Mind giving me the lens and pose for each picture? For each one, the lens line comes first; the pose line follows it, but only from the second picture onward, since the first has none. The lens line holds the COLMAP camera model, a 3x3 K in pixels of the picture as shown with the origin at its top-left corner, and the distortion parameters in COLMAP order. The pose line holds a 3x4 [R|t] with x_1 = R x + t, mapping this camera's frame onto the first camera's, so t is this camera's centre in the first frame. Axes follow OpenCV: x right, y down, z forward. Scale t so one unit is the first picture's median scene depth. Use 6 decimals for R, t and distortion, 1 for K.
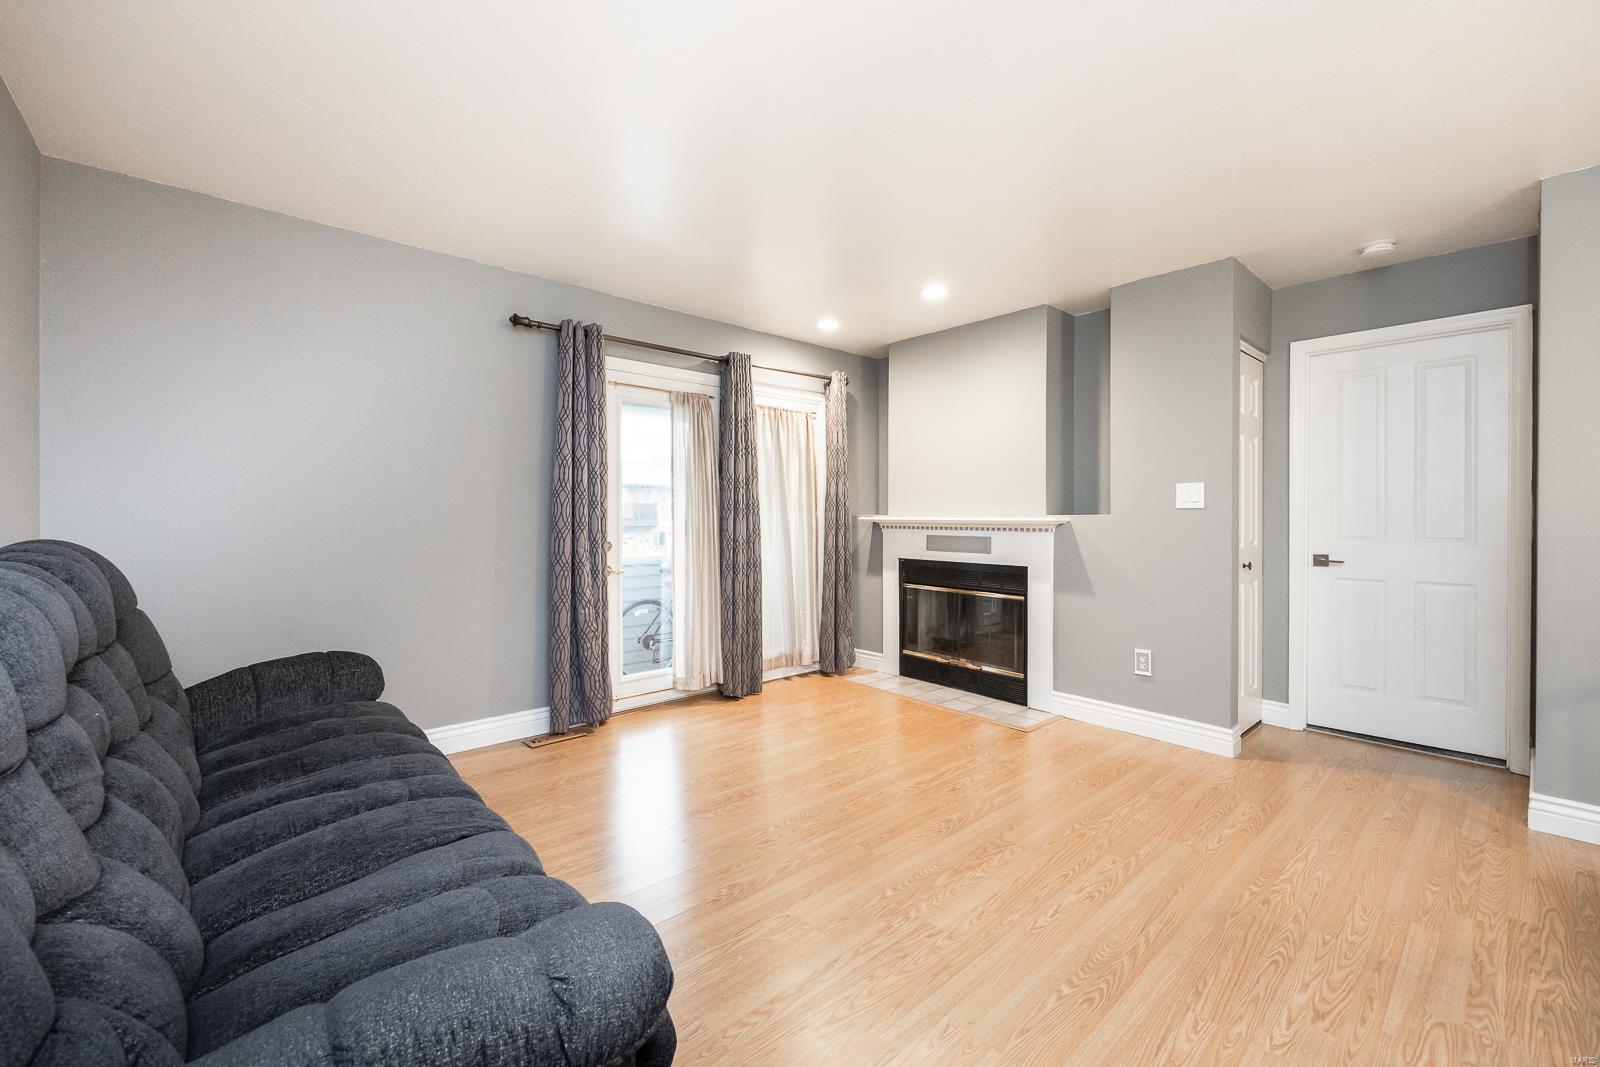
lens RADIAL K [[650.0, 0, 792.1], [0, 650.0, 527.9], [0, 0, 1]] dist [-0.009374, 0.000176]
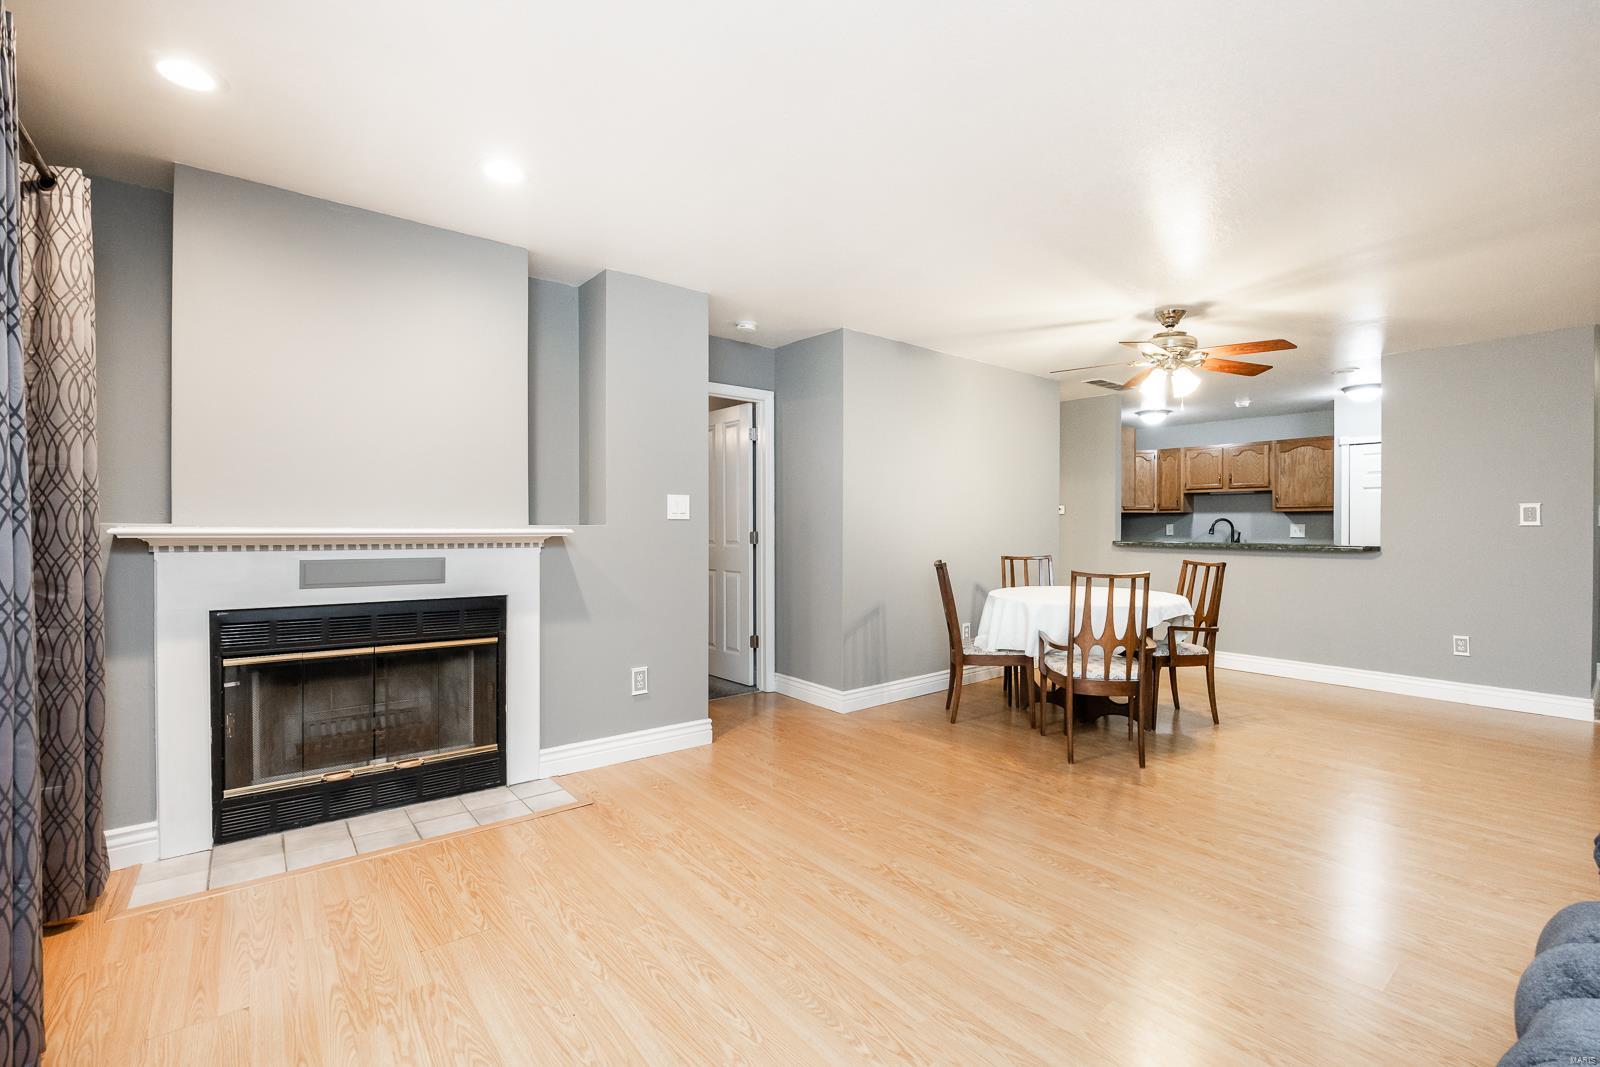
lens RADIAL K [[702.0, 0, 800.0], [0, 702.0, 533.5], [0, 0, 1]] dist [-0.015277, 0.000025]
pose [[0.034863, -0.008101, 0.999359, -0.413752], [0.014453, 0.999867, 0.007601, -0.011395], [-0.999288, 0.014178, 0.034975, 0.631637]]
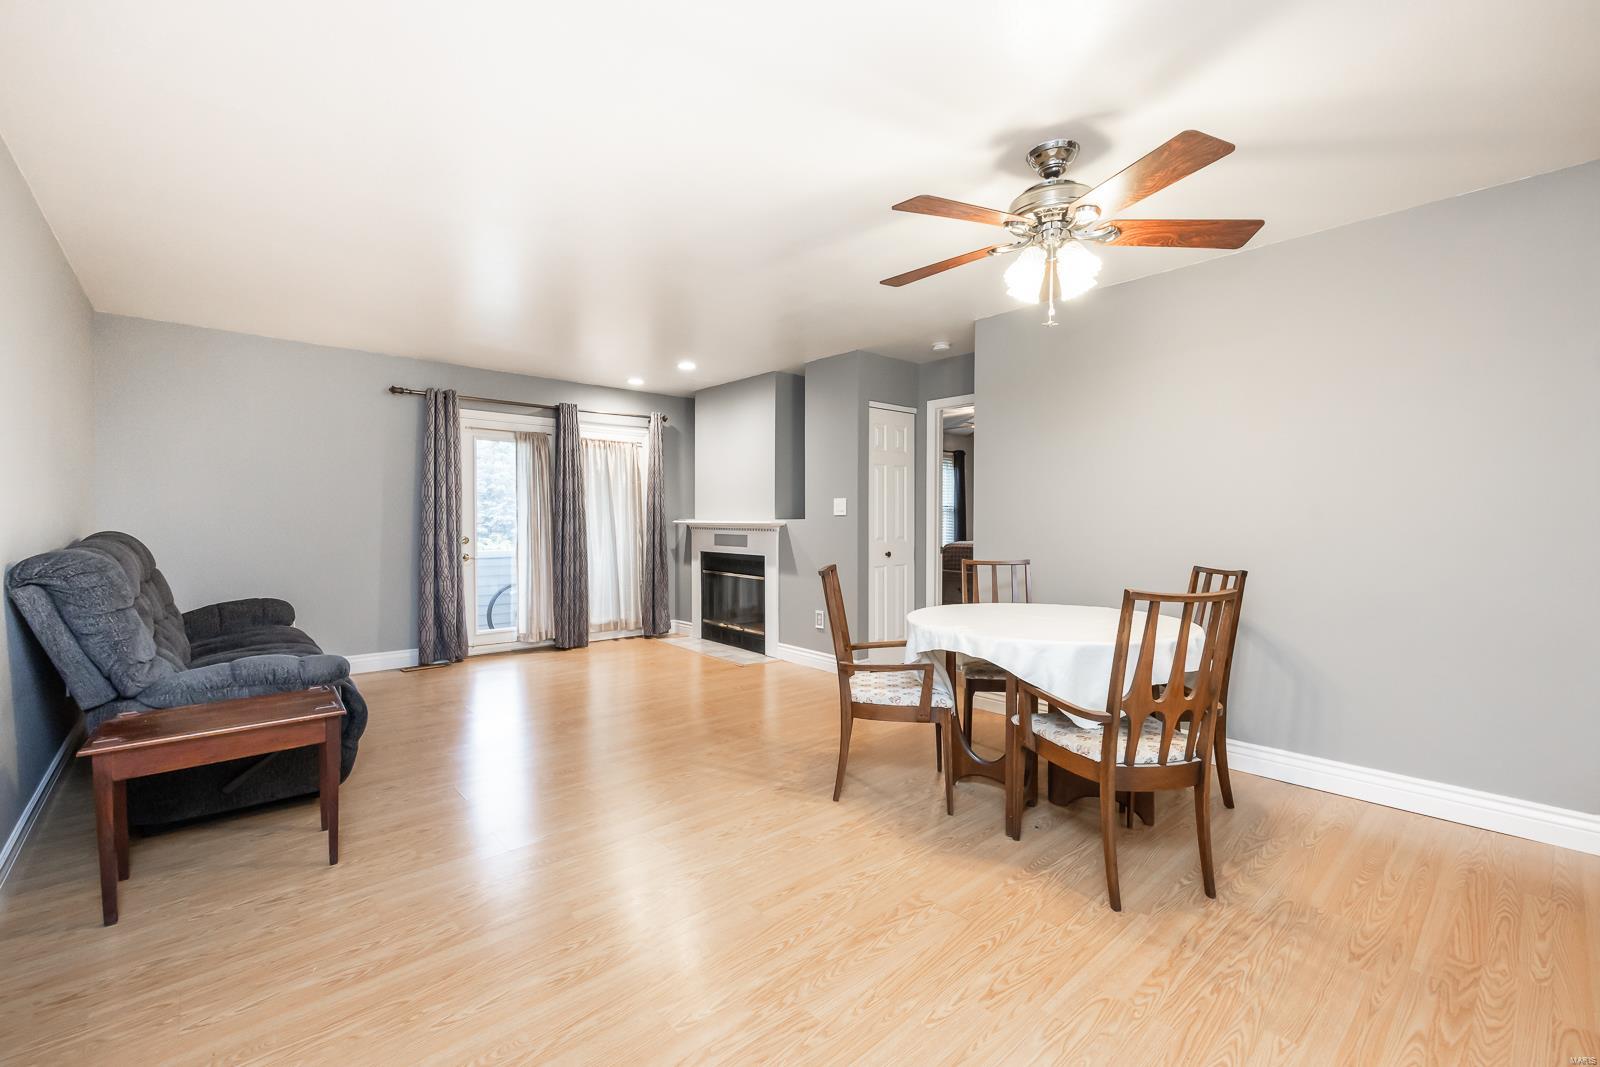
lens RADIAL K [[669.5, 0, 773.1], [0, 669.5, 538.6], [0, 0, 1]] dist [0.000034, 0.000001]
pose [[0.999901, 0.002729, -0.013808, 0.396995], [-0.002577, 0.999936, 0.011015, 0.005748], [0.013837, -0.010979, 0.999844, -0.454882]]
